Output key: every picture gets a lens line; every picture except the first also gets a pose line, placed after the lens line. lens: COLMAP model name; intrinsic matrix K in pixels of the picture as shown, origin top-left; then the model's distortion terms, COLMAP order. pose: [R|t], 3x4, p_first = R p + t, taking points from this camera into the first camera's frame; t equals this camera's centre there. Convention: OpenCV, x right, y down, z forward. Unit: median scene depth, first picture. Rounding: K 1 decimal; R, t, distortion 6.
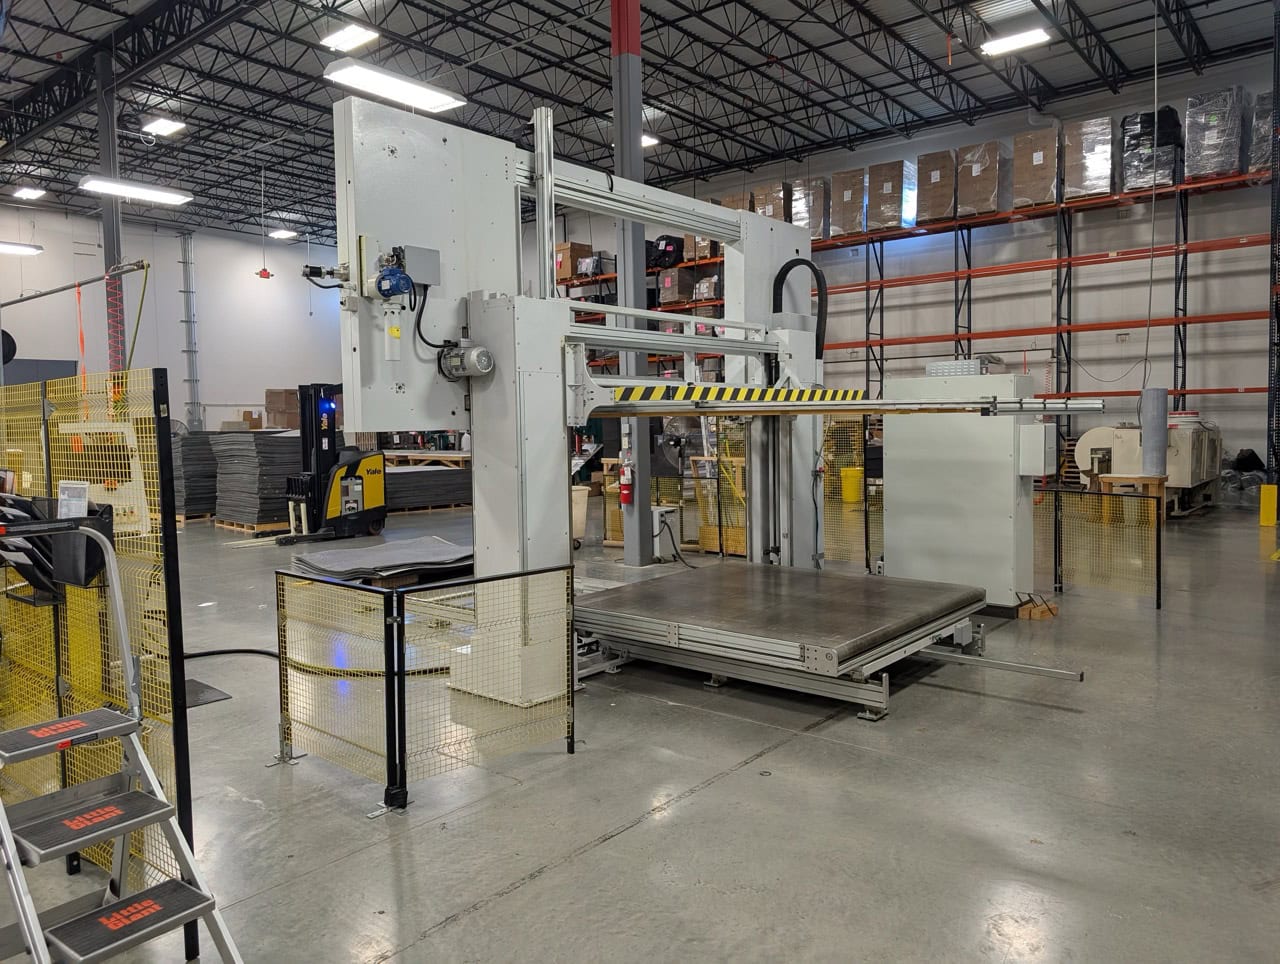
lens RADIAL K [[915.8, 0, 643.1], [0, 915.8, 460.3], [0, 0, 1]] dist [0.044652, -0.047075]
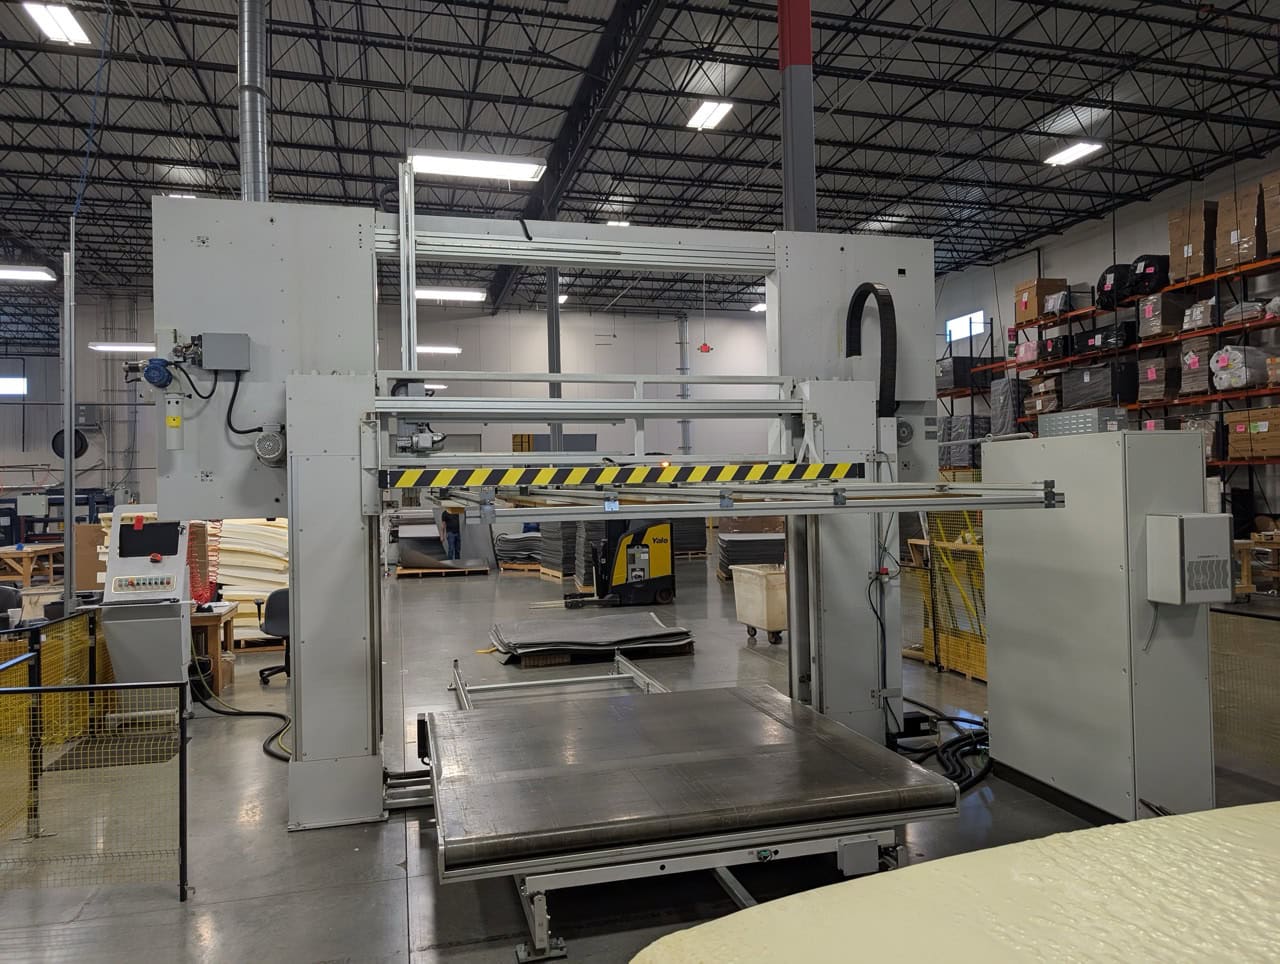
lens RADIAL K [[912.7, 0, 648.6], [0, 912.7, 476.1], [0, 0, 1]] dist [0.037383, -0.043287]
pose [[0.817914, -0.006864, -0.575300, 0.331428], [-0.018850, 0.999072, -0.038719, -0.023774], [0.575032, 0.042514, 0.817025, 0.223523]]
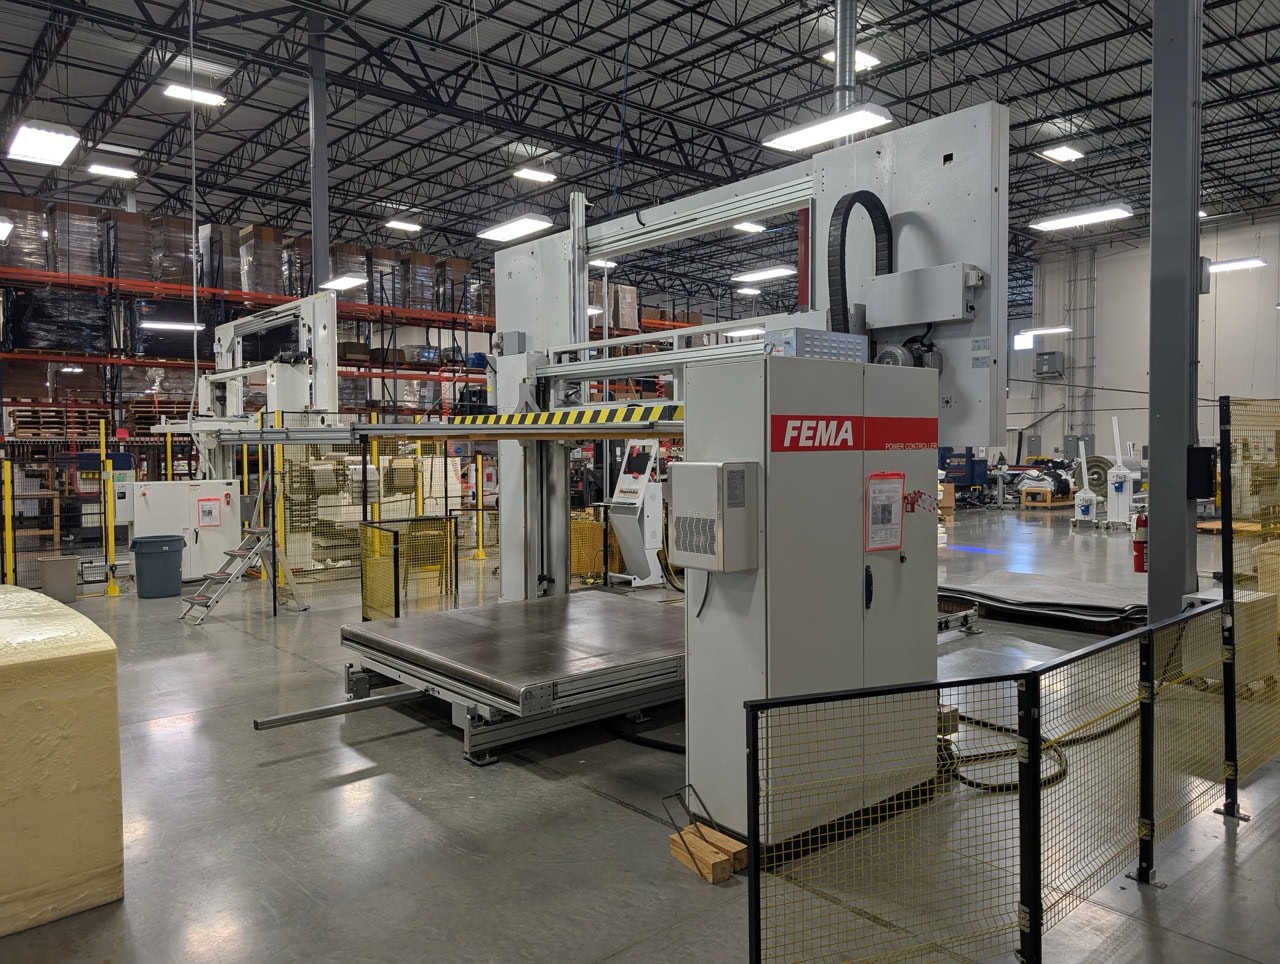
lens RADIAL K [[912.7, 0, 648.6], [0, 912.7, 476.1], [0, 0, 1]] dist [0.037383, -0.043287]
pose [[-0.153613, 0.051911, -0.986767, 0.616183], [-0.036097, 0.997658, 0.058103, -0.039956], [0.987472, 0.044545, -0.151379, 0.711813]]
